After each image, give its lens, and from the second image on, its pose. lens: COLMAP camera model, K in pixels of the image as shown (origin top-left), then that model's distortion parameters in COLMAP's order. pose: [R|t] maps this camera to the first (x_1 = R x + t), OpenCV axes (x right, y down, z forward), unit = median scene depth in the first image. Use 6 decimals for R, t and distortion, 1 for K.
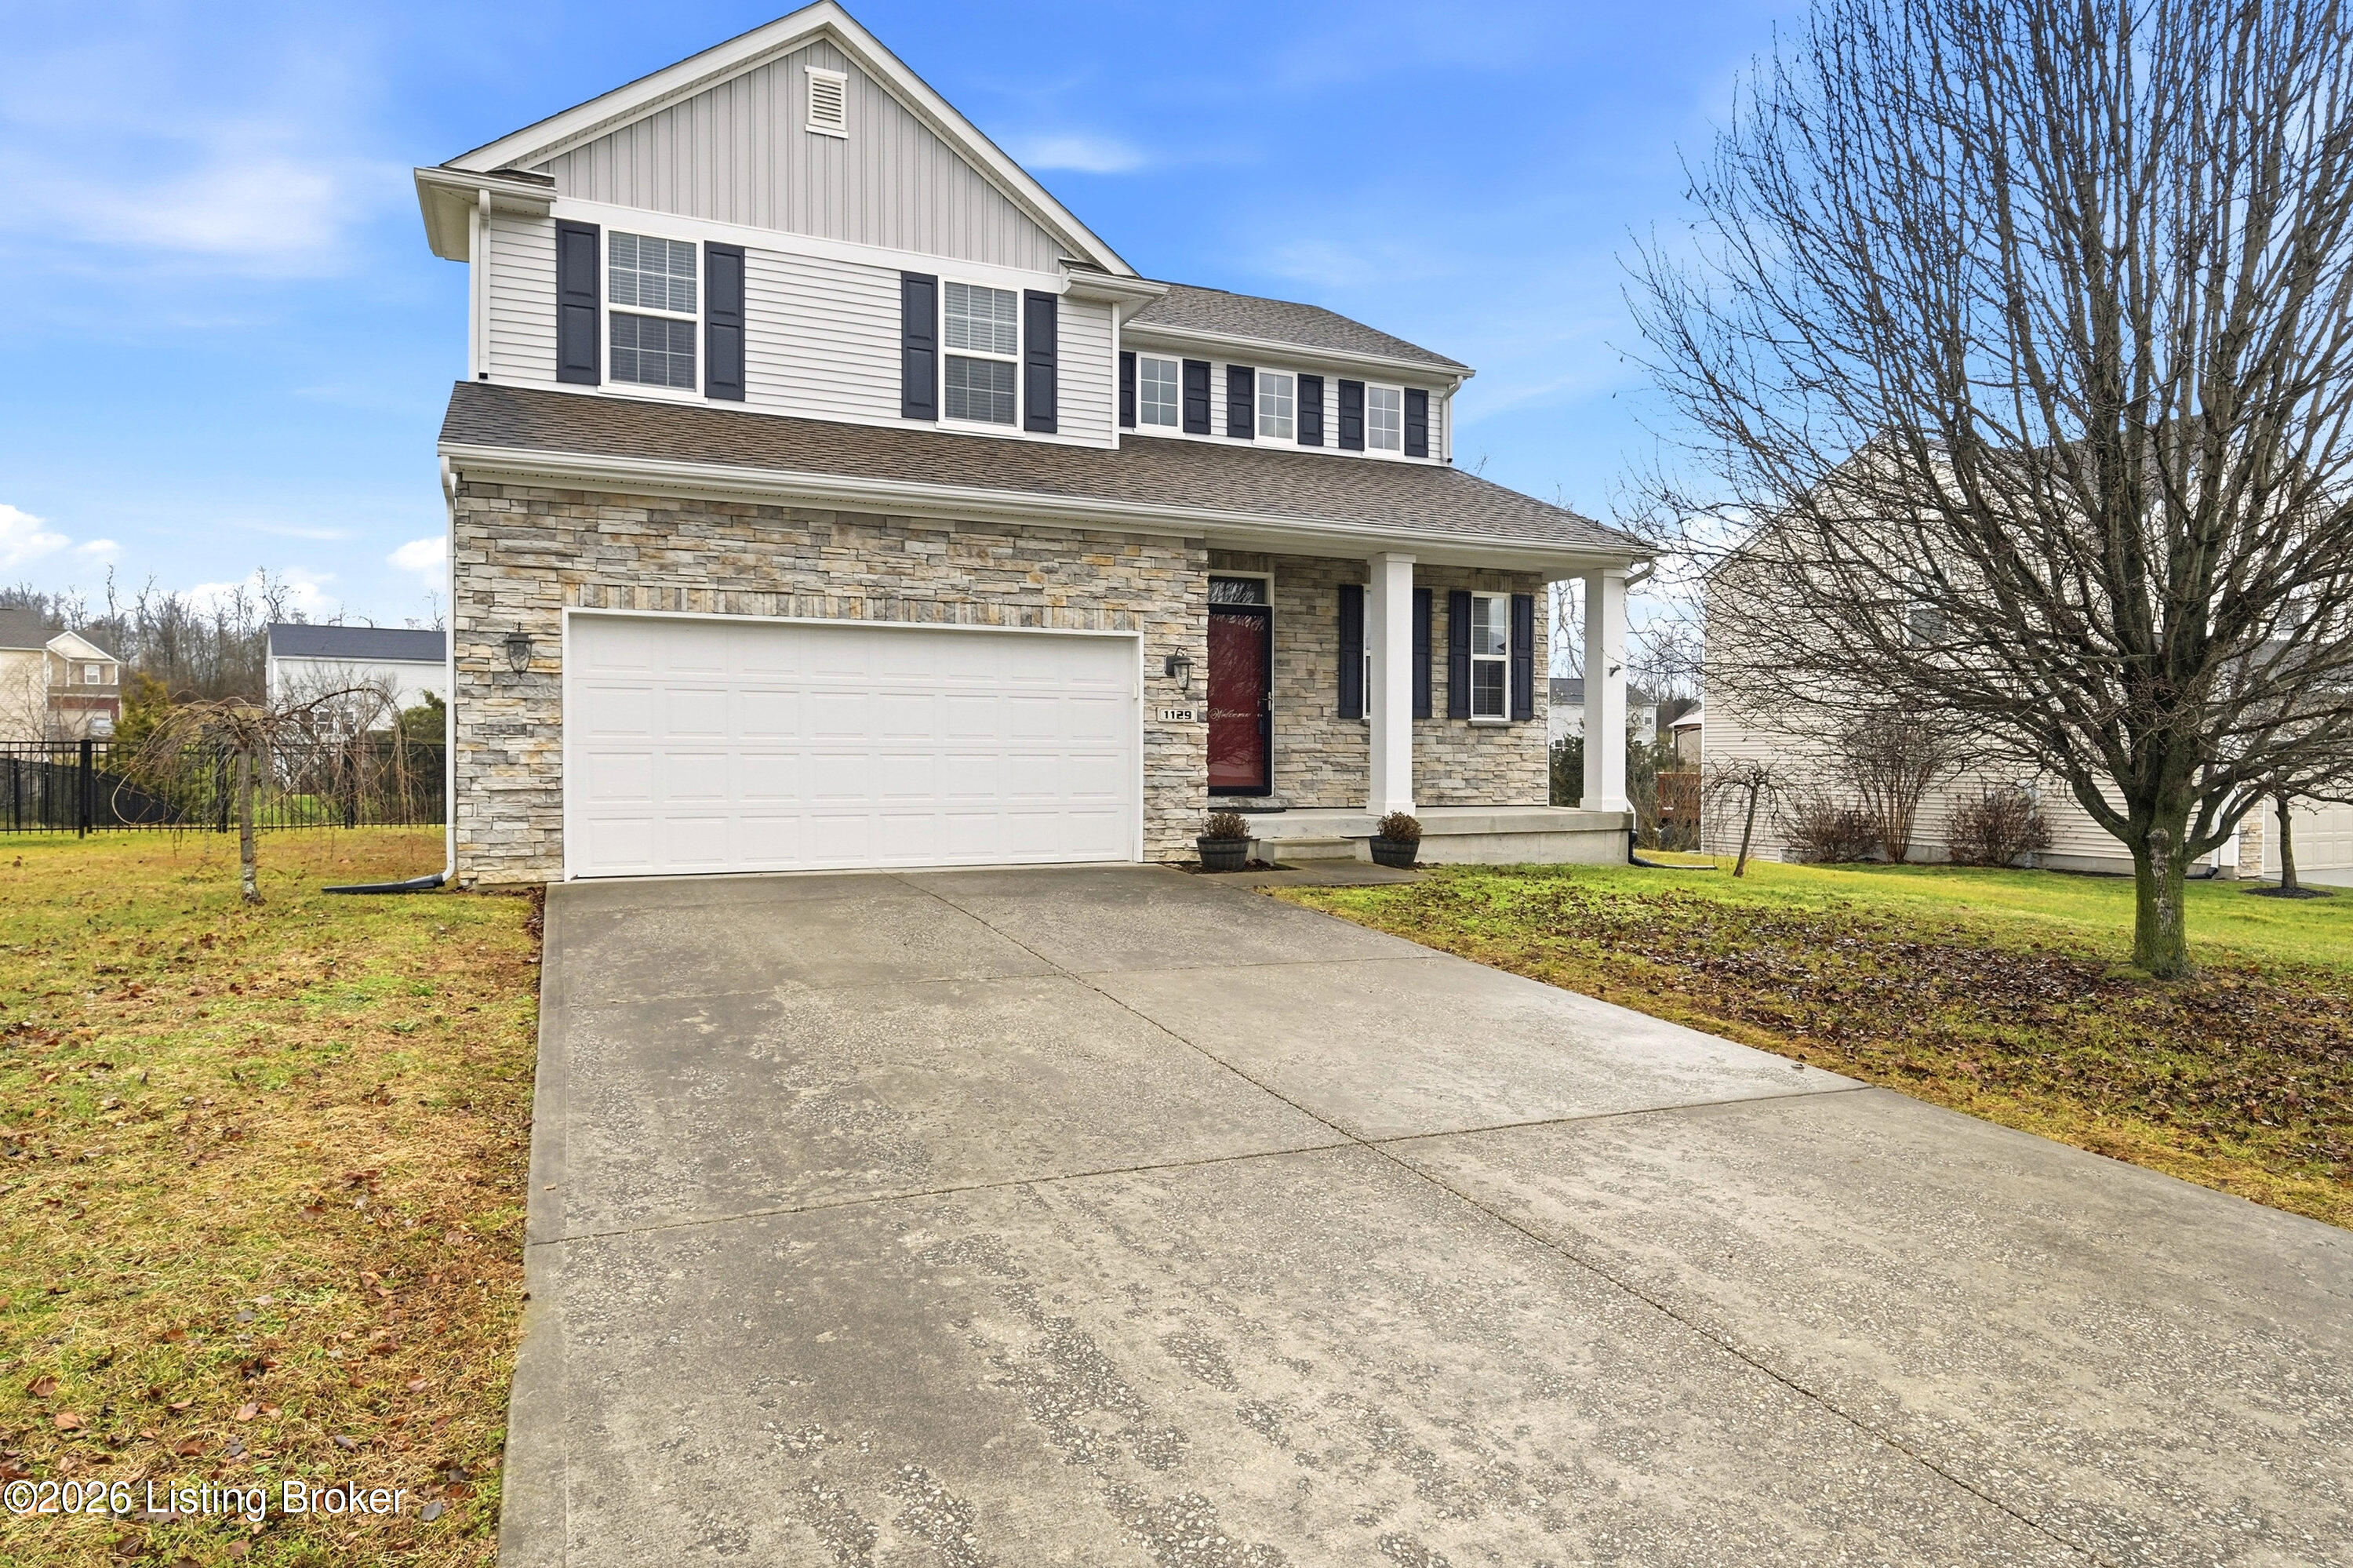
lens RADIAL K [[1345.7, 0, 1174.0], [0, 1345.7, 791.1], [0, 0, 1]] dist [0.000329, -0.001214]
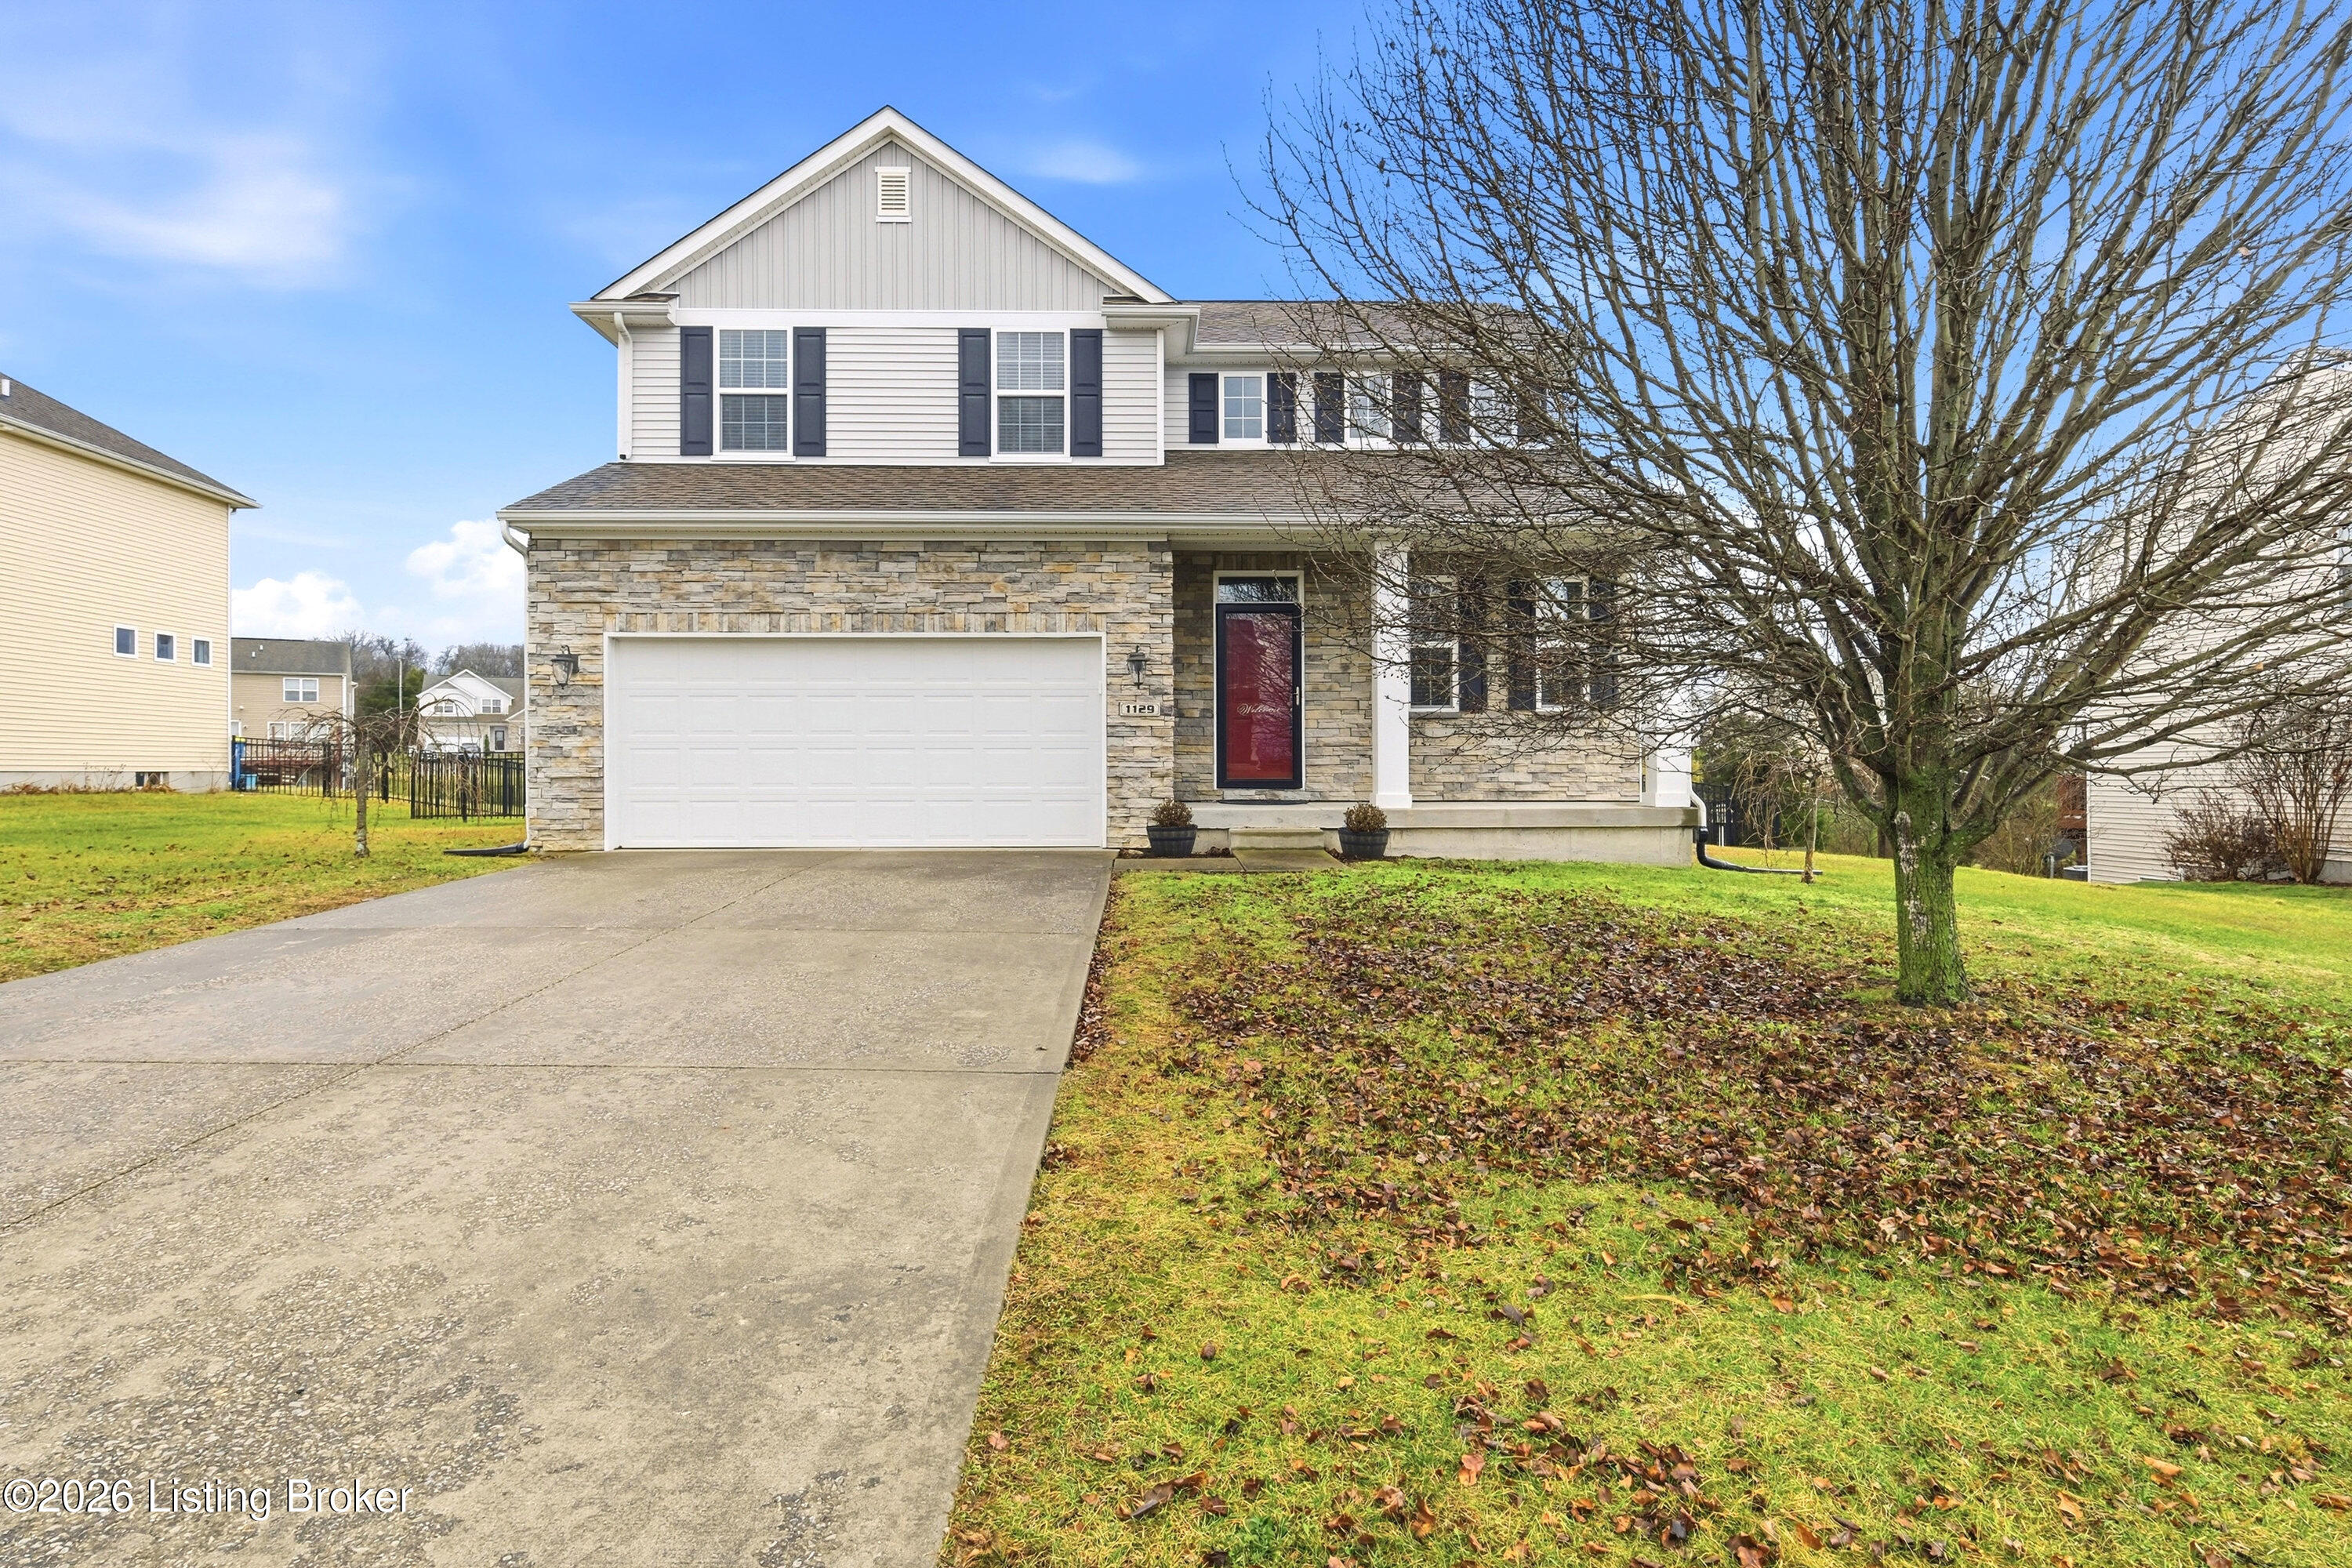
lens RADIAL K [[1247.4, 0, 1176.0], [0, 1247.4, 775.6], [0, 0, 1]] dist [0.001867, -0.001127]
pose [[0.922664, -0.003492, -0.385589, 0.398218], [-0.004572, 0.999790, -0.019994, 0.014728], [0.385578, 0.020211, 0.922454, 0.106496]]
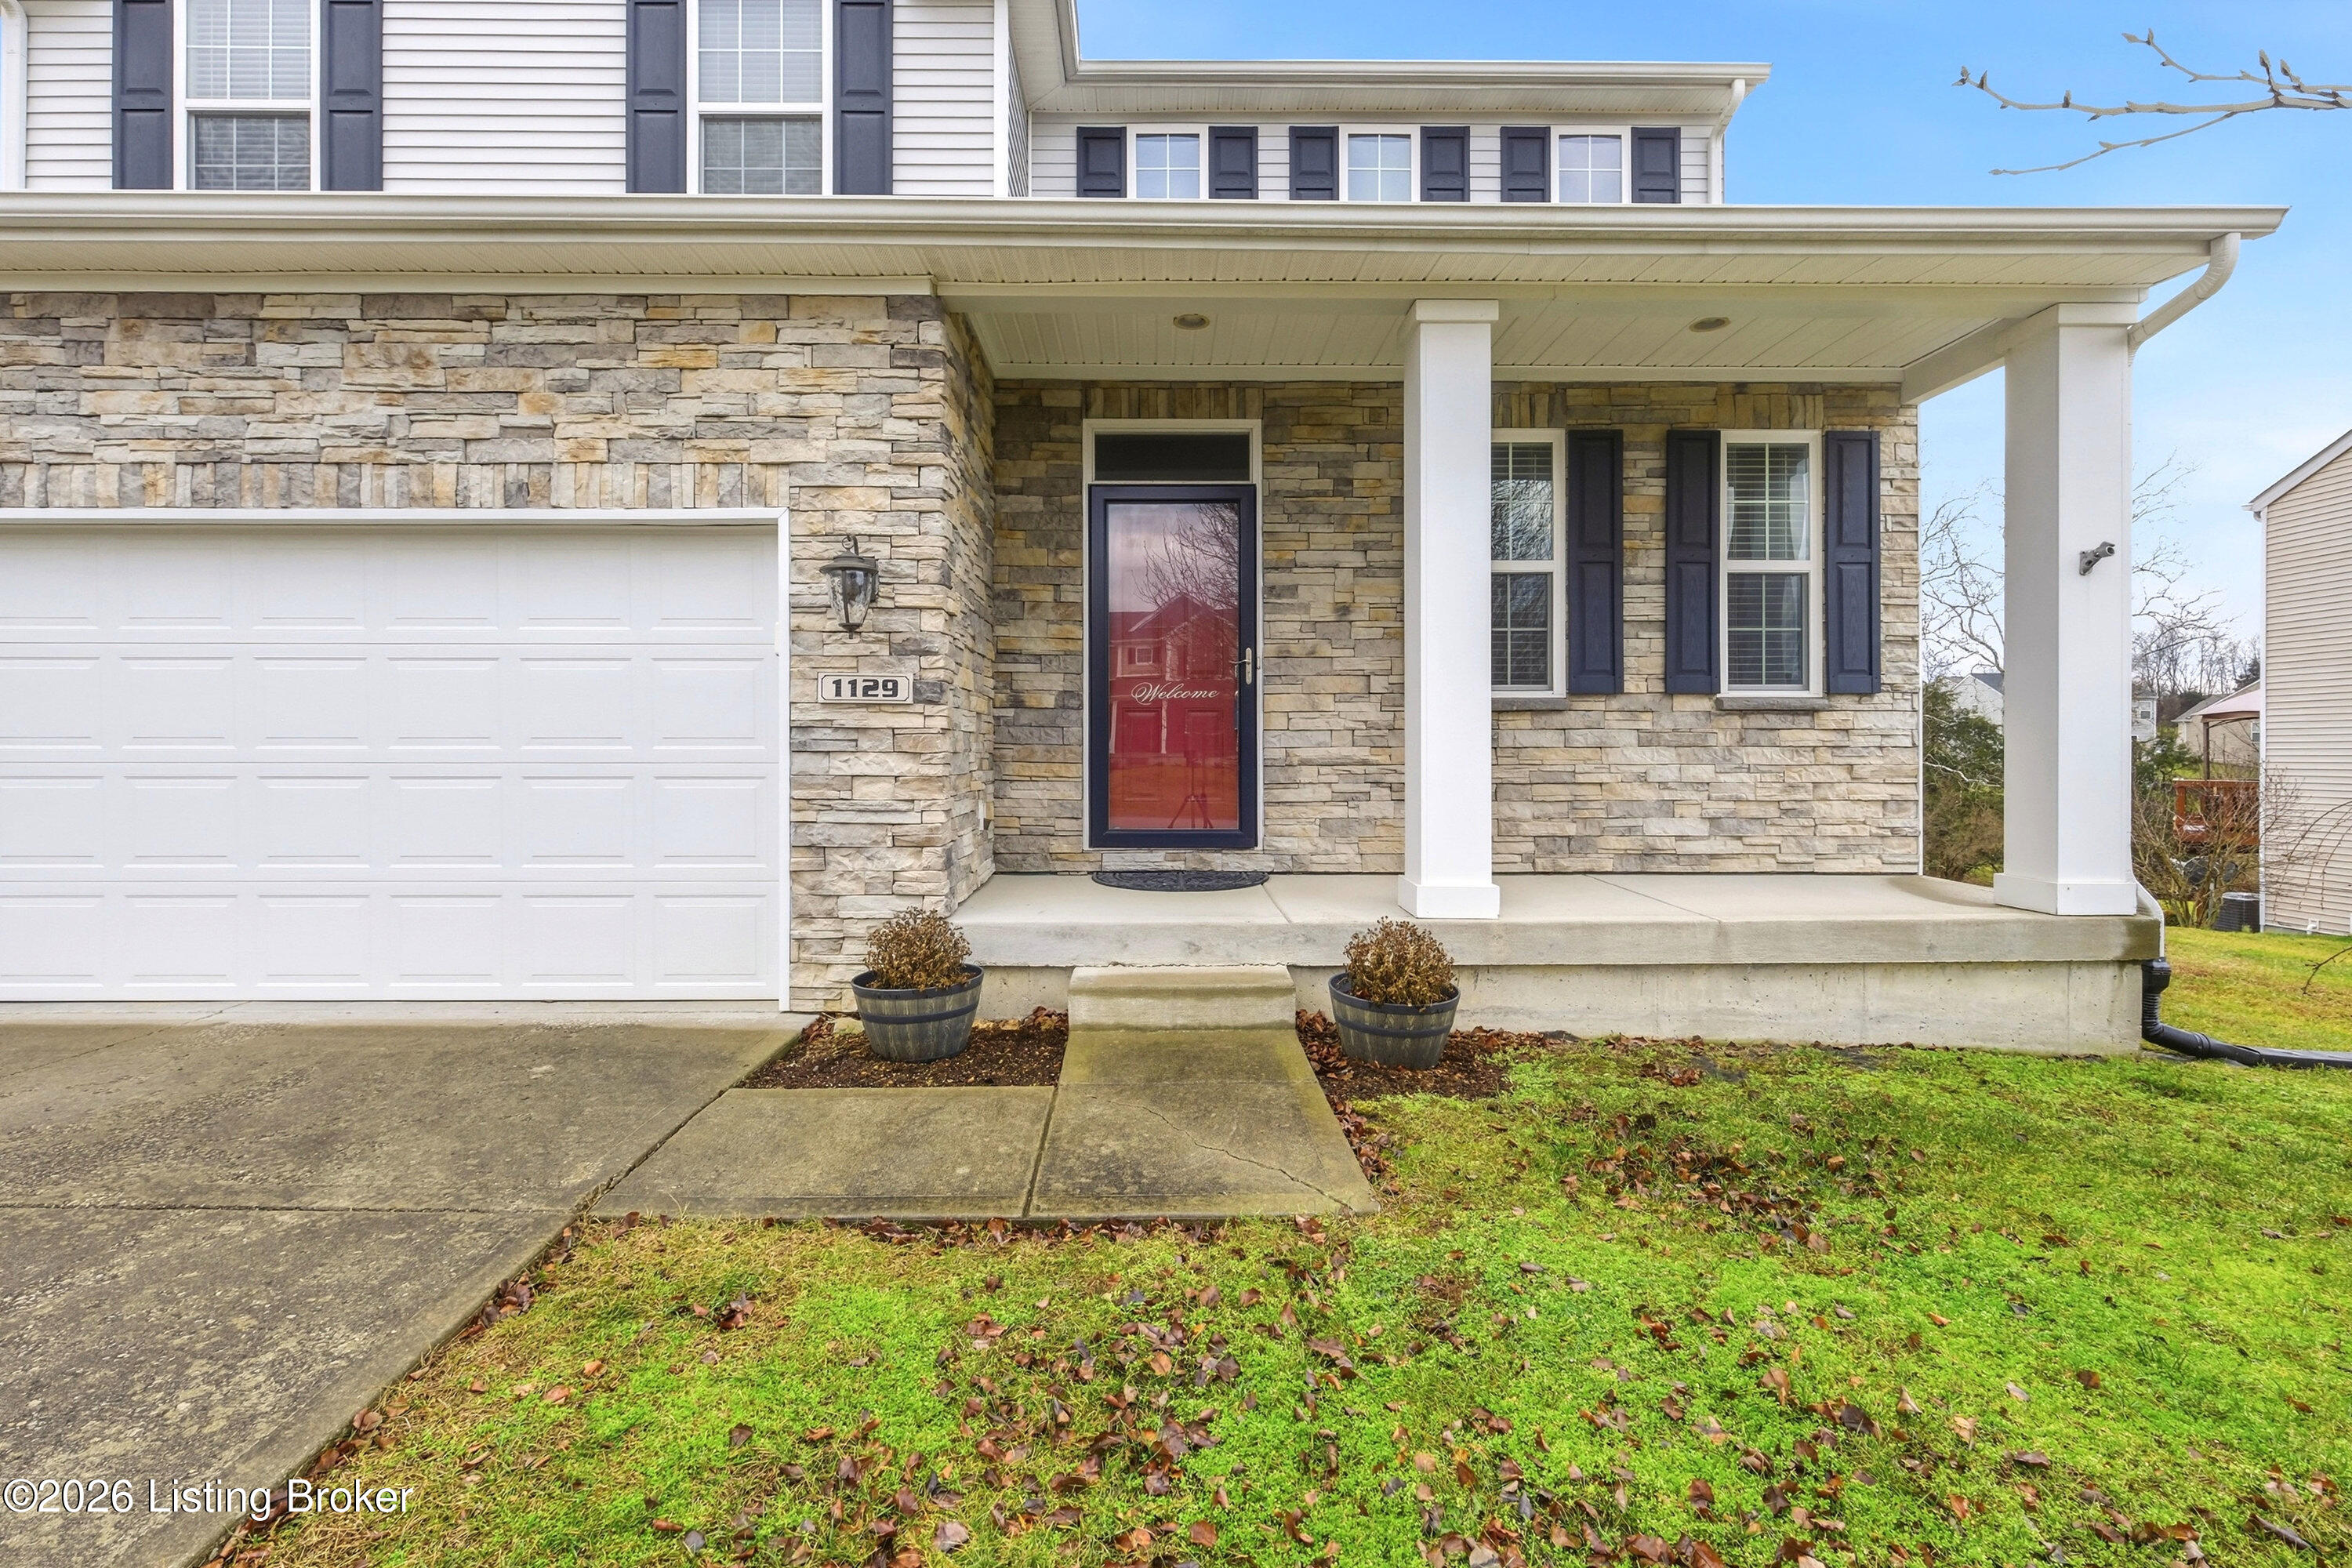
lens RADIAL K [[1045.1, 0, 1171.7], [0, 1045.1, 764.0], [0, 0, 1]] dist [-0.003253, -0.000543]
pose [[0.916436, 0.000361, -0.400181, 0.232244], [-0.007024, 0.999860, -0.015182, -0.026038], [0.400119, 0.016724, 0.916310, 0.706524]]
